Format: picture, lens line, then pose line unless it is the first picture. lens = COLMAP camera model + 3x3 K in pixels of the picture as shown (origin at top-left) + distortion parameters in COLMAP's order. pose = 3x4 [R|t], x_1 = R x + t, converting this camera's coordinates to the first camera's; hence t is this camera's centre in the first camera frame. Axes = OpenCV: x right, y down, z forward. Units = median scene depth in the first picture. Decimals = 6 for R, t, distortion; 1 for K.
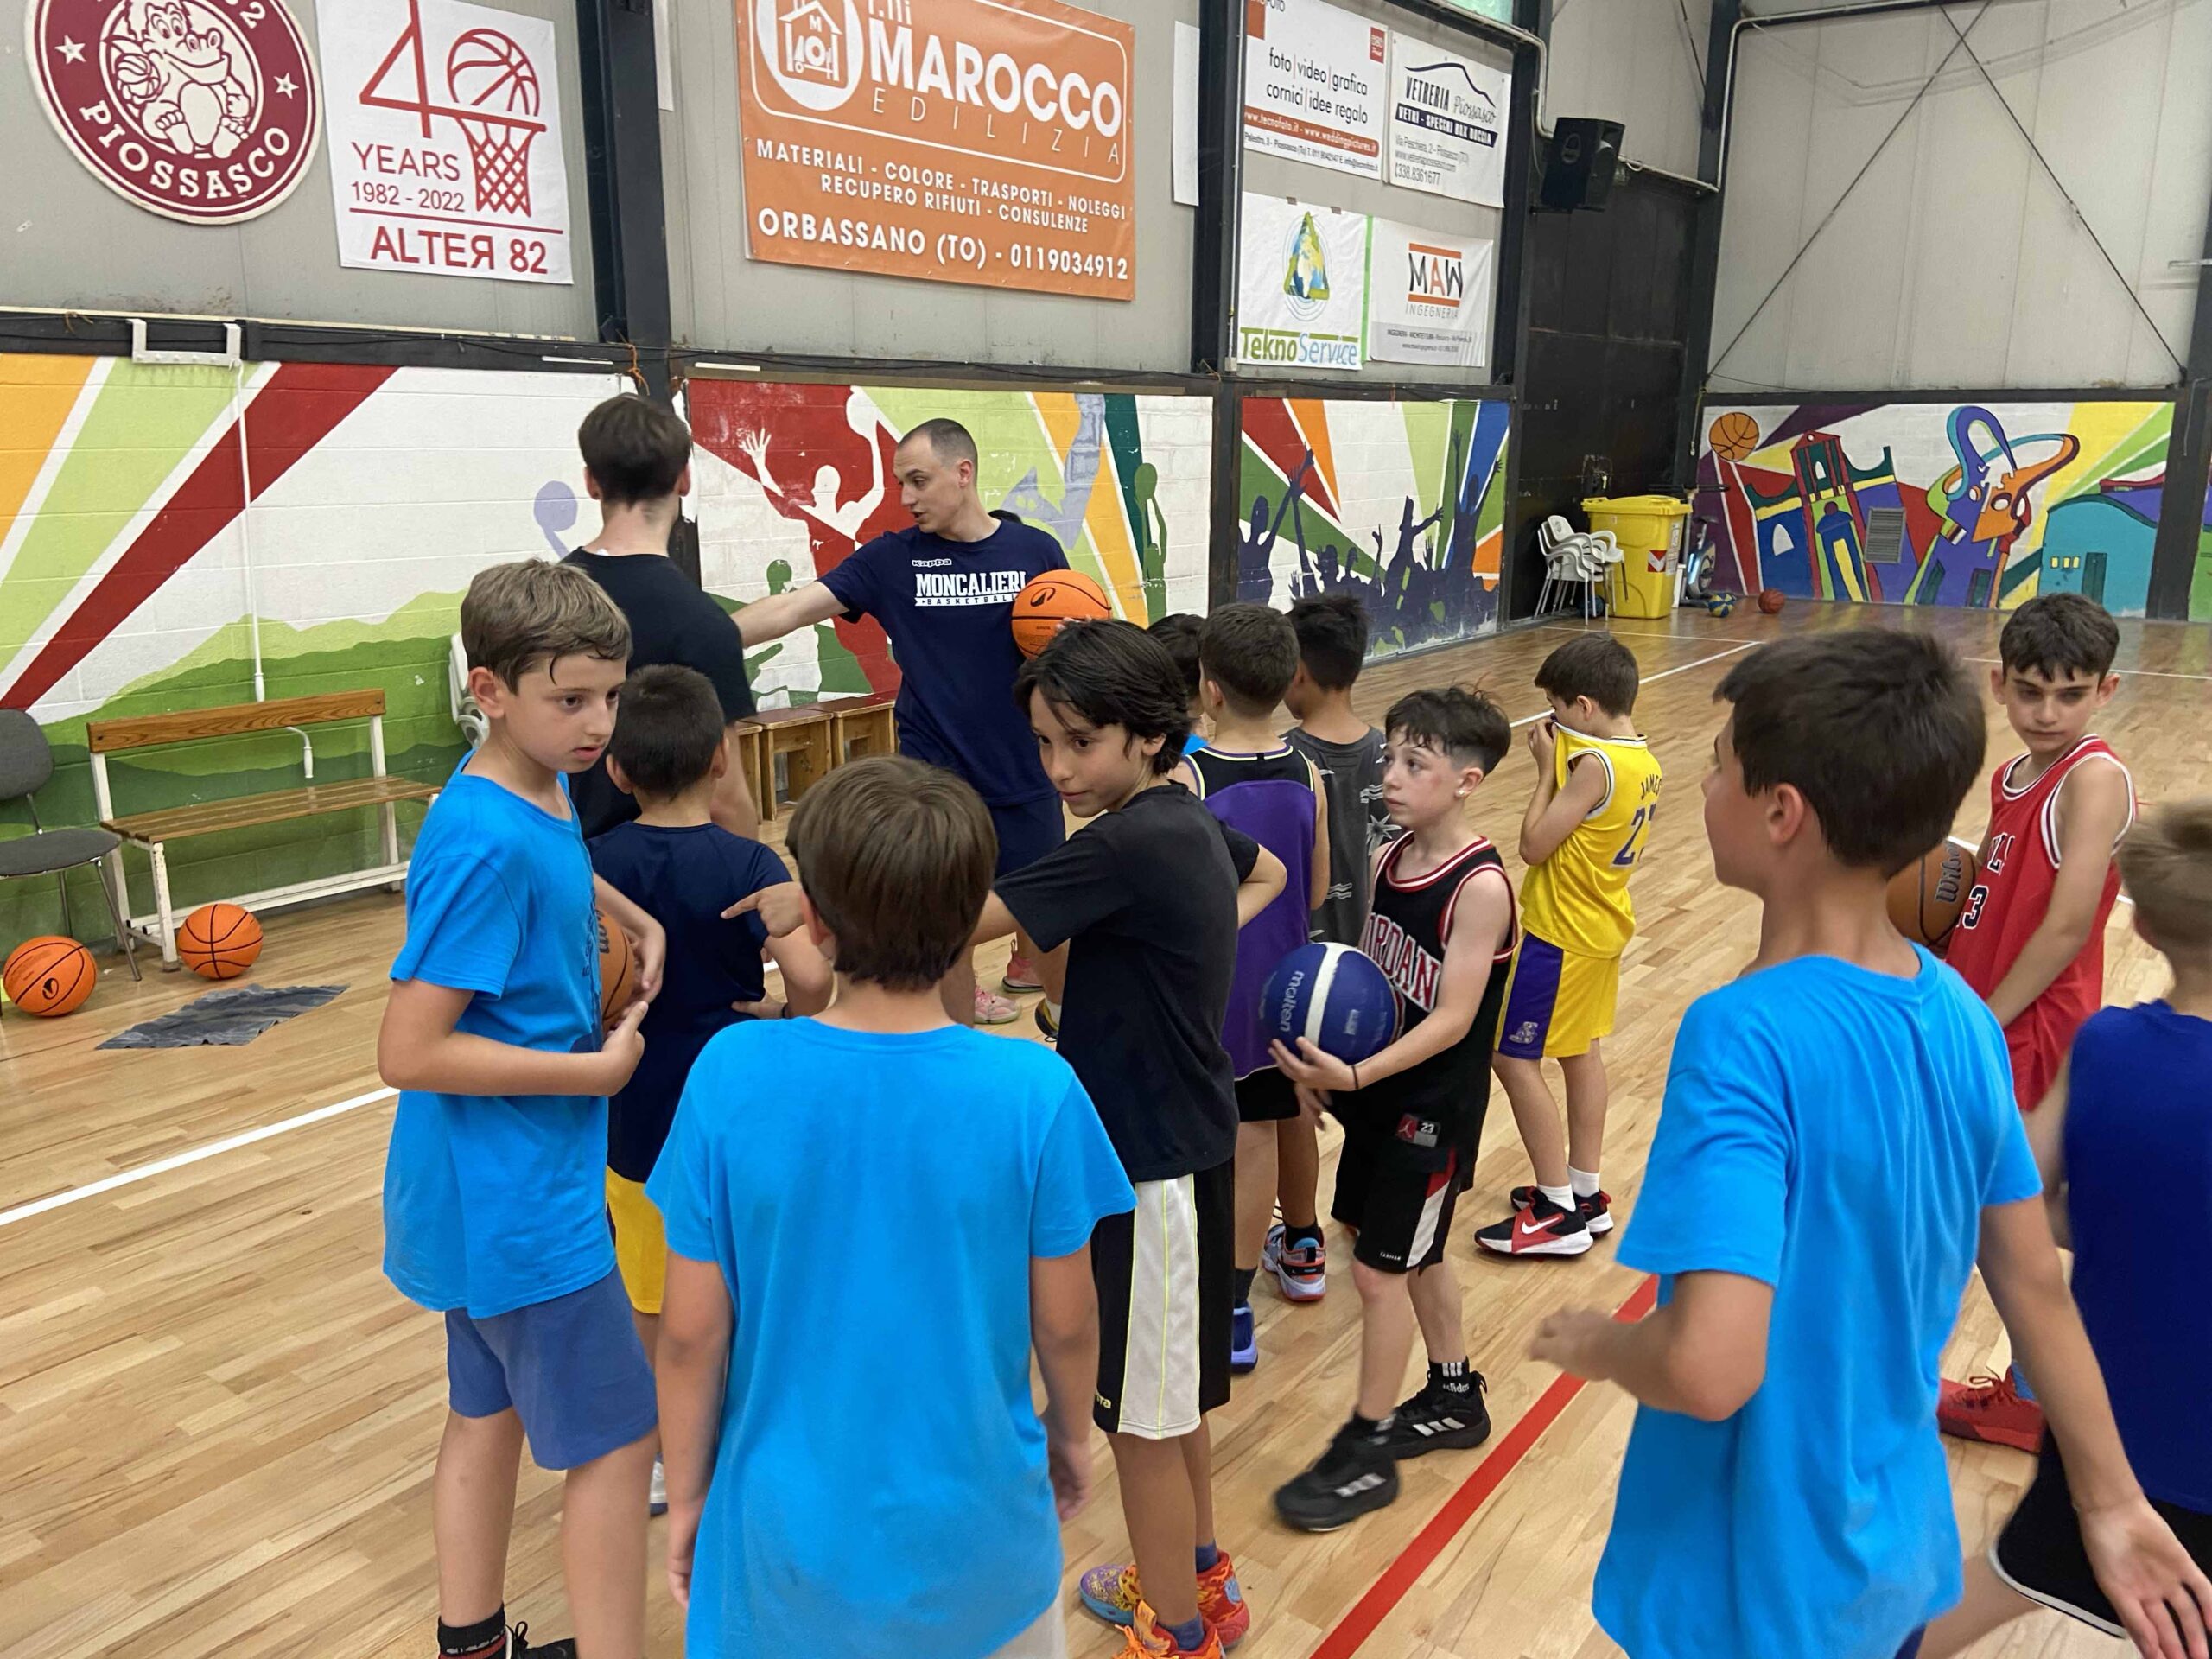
lens RADIAL K [[1649.4, 0, 1137.9], [0, 1649.4, 816.7], [0, 0, 1]] dist [0.115049, -0.143737]
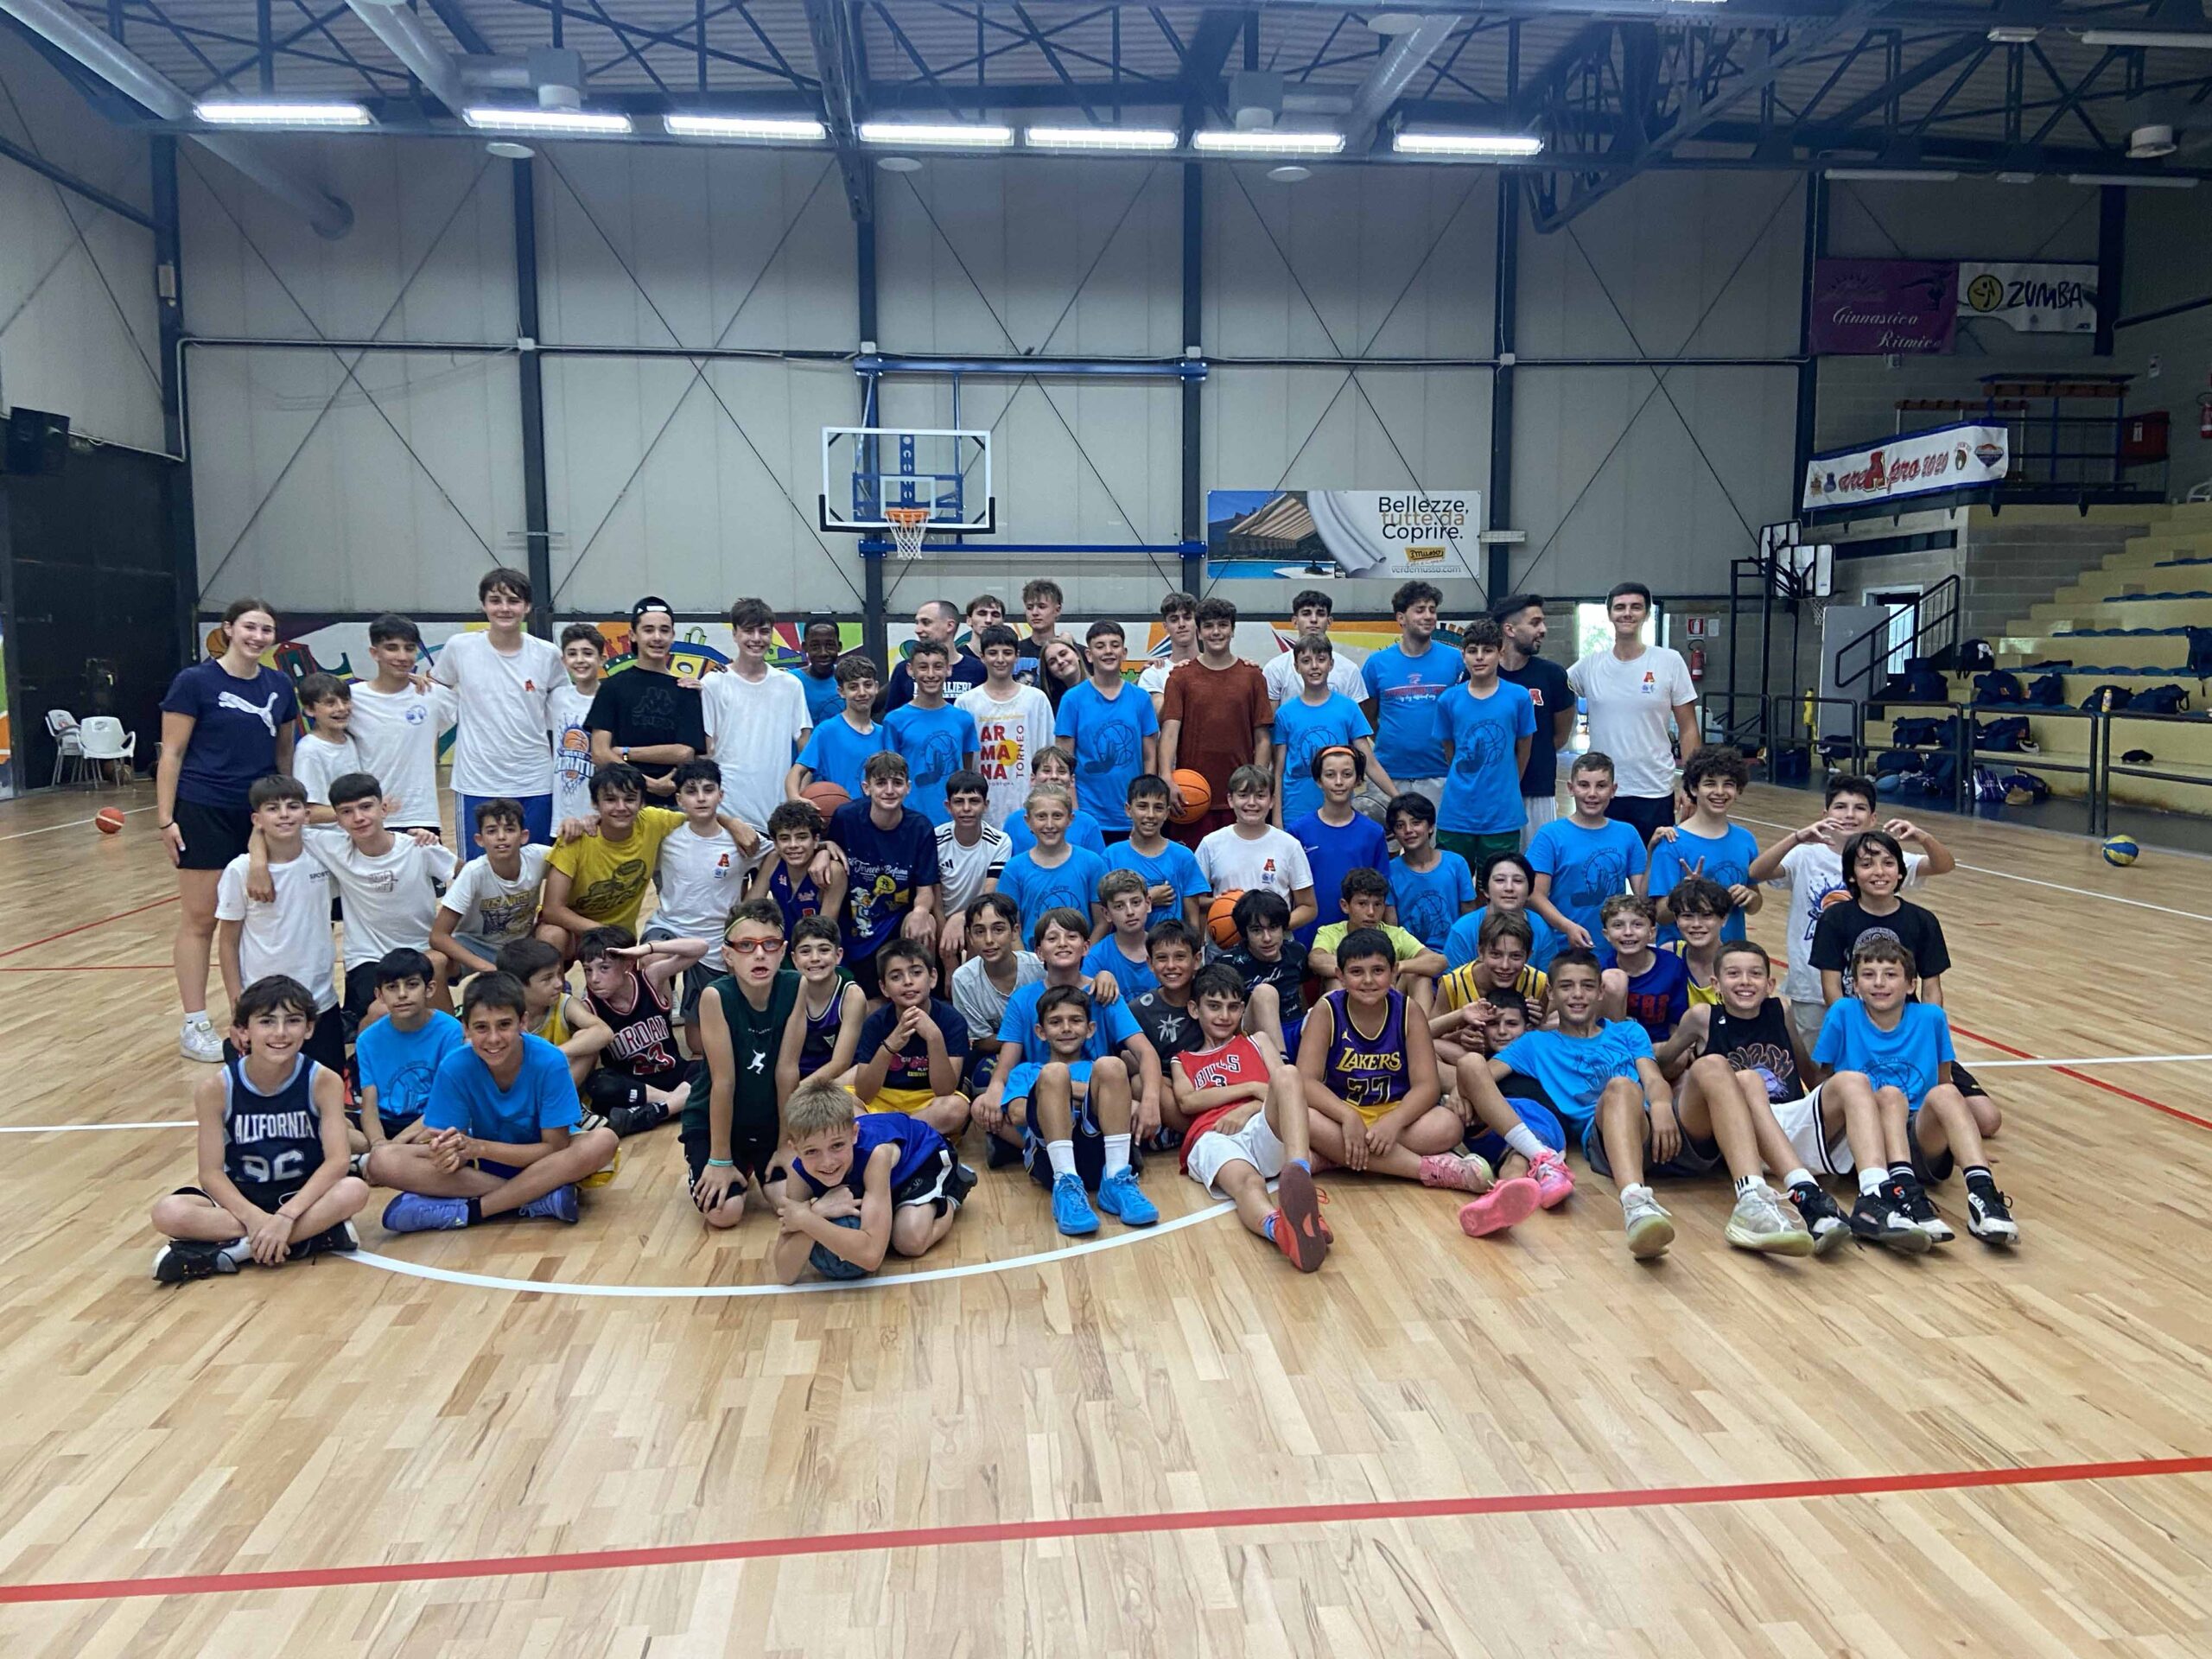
lens RADIAL K [[1649.6, 0, 1117.1], [0, 1649.6, 807.3], [0, 0, 1]] dist [0.123397, -0.156212]
pose [[0.739062, -0.075770, 0.669362, -0.022613], [0.167518, 0.983112, -0.073677, 0.160684], [-0.652476, 0.166582, 0.739274, -0.583872]]
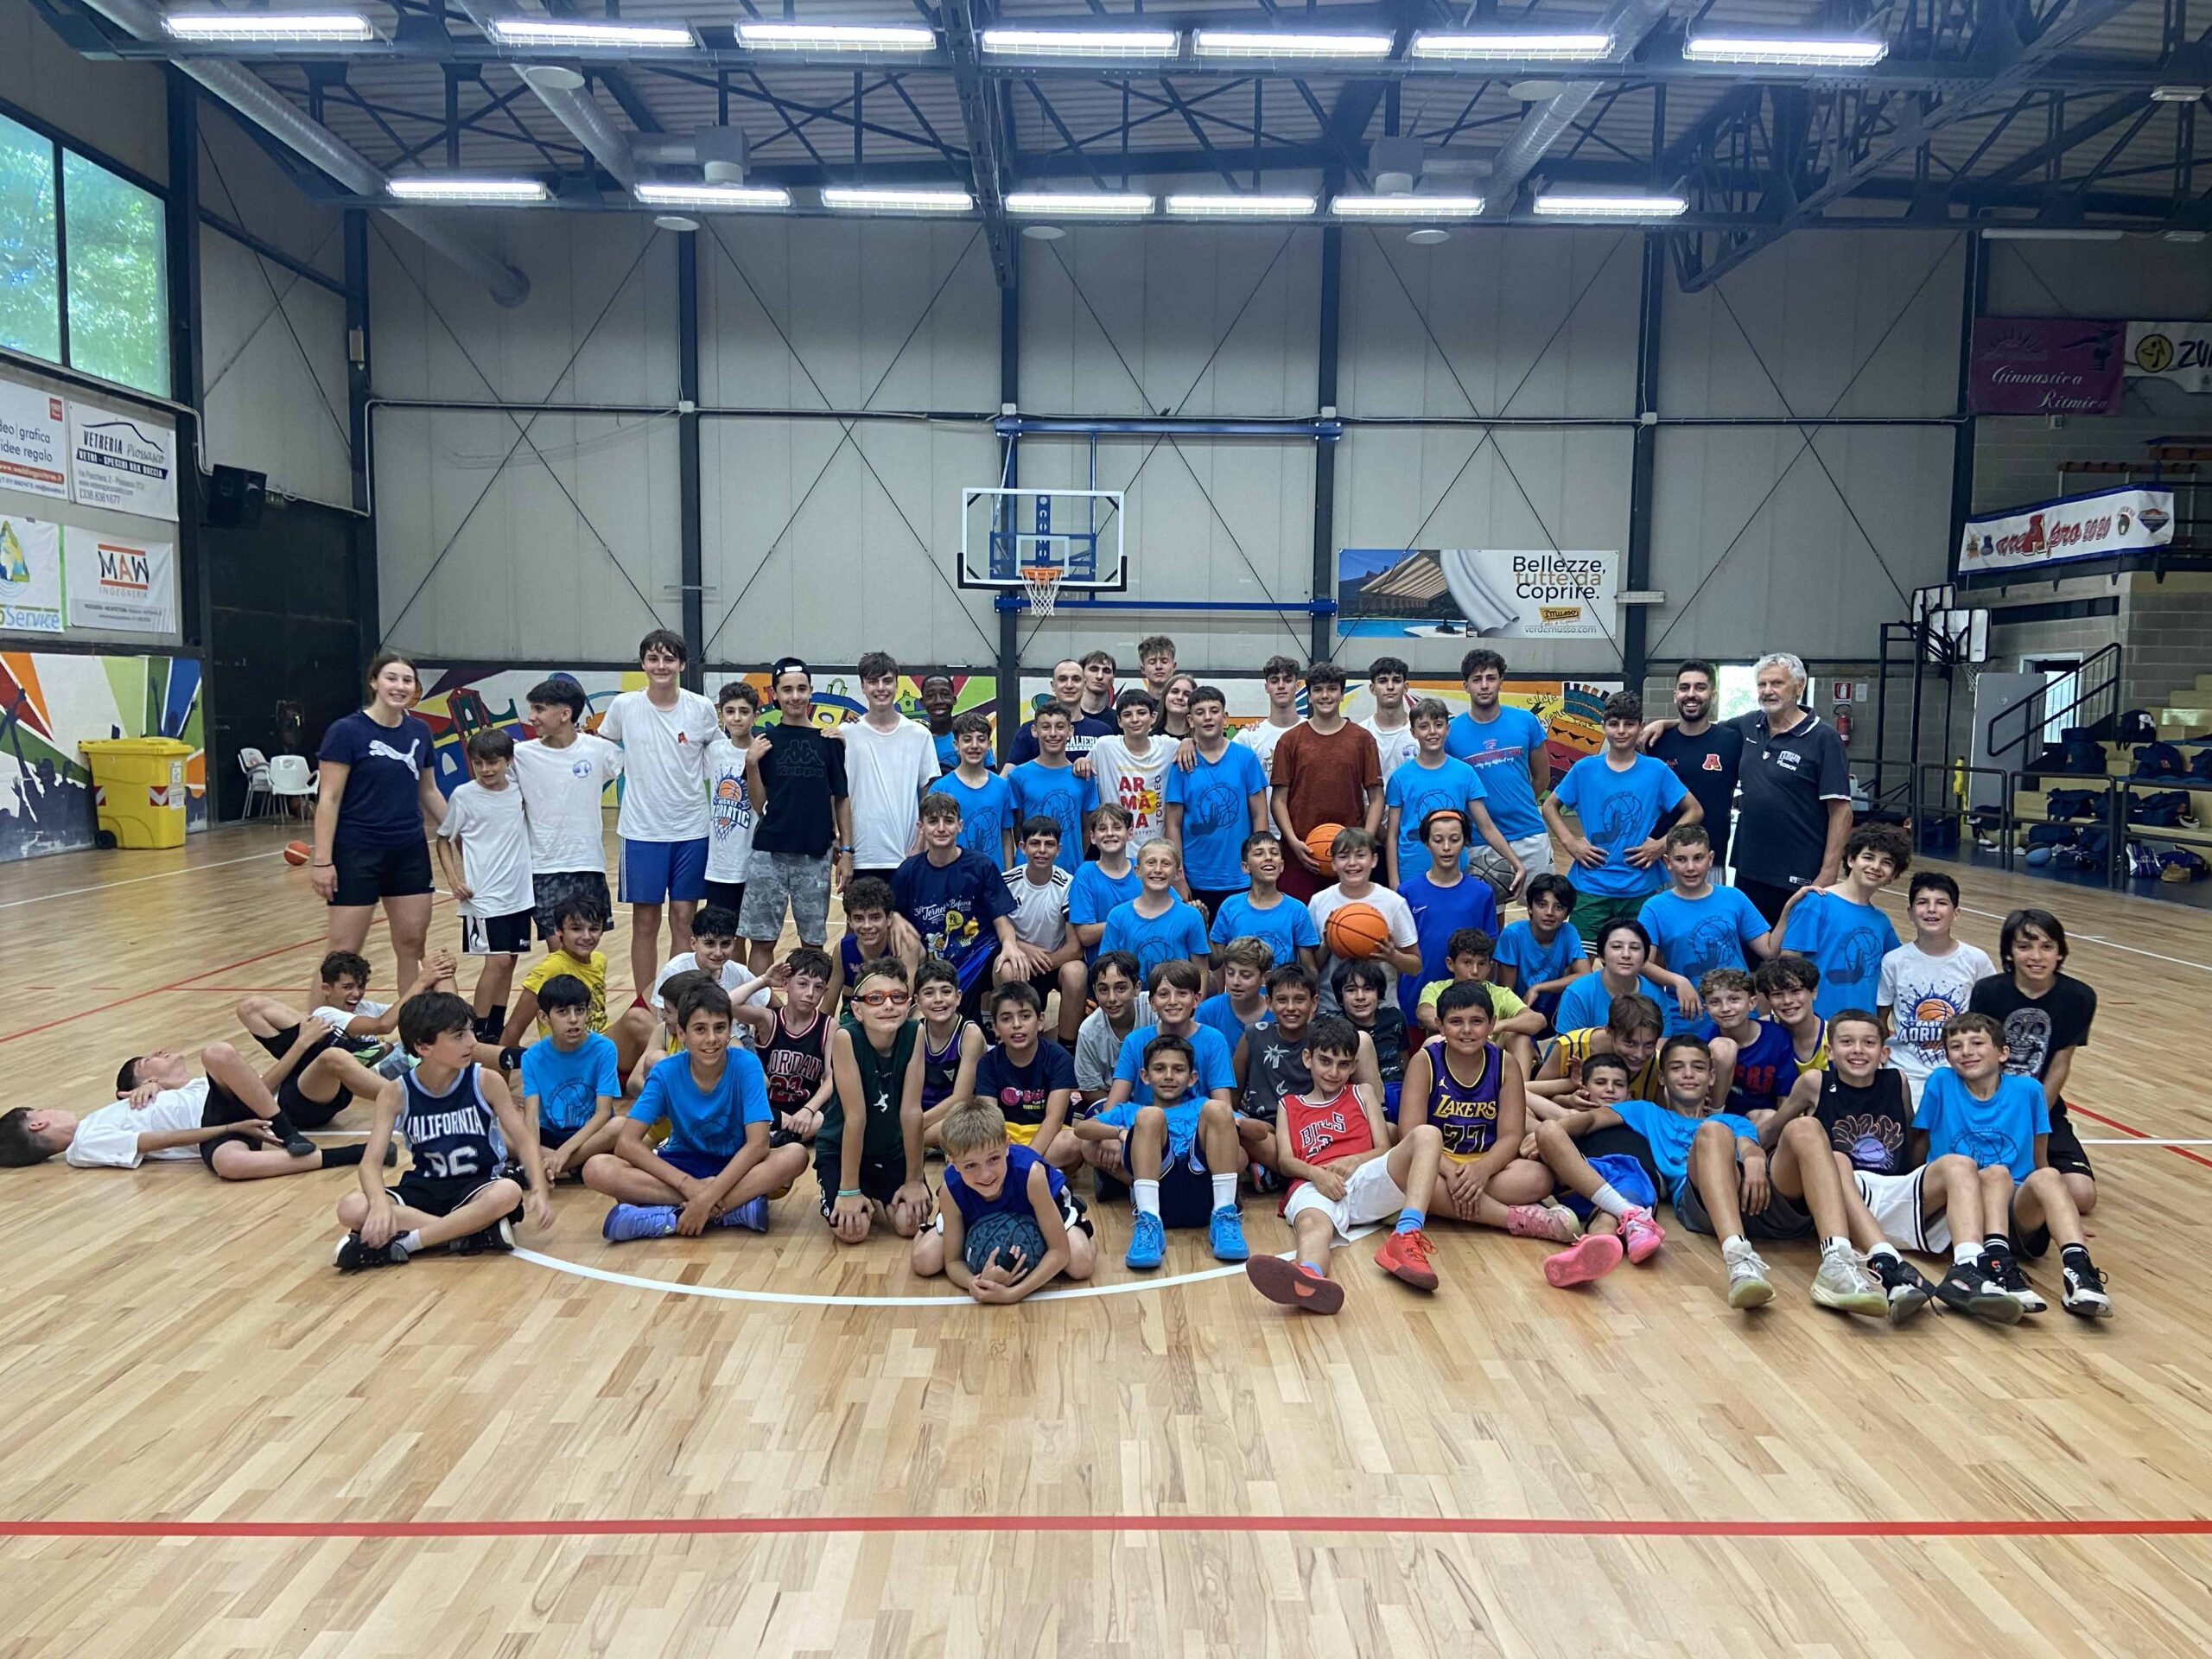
lens RADIAL K [[1647.1, 0, 1109.2], [0, 1647.1, 845.6], [0, 0, 1]] dist [0.126980, -0.162305]
pose [[0.793177, -0.052749, 0.606702, -0.035552], [0.138045, 0.985883, -0.094757, 0.162528], [-0.593139, 0.158911, 0.789261, -0.607107]]
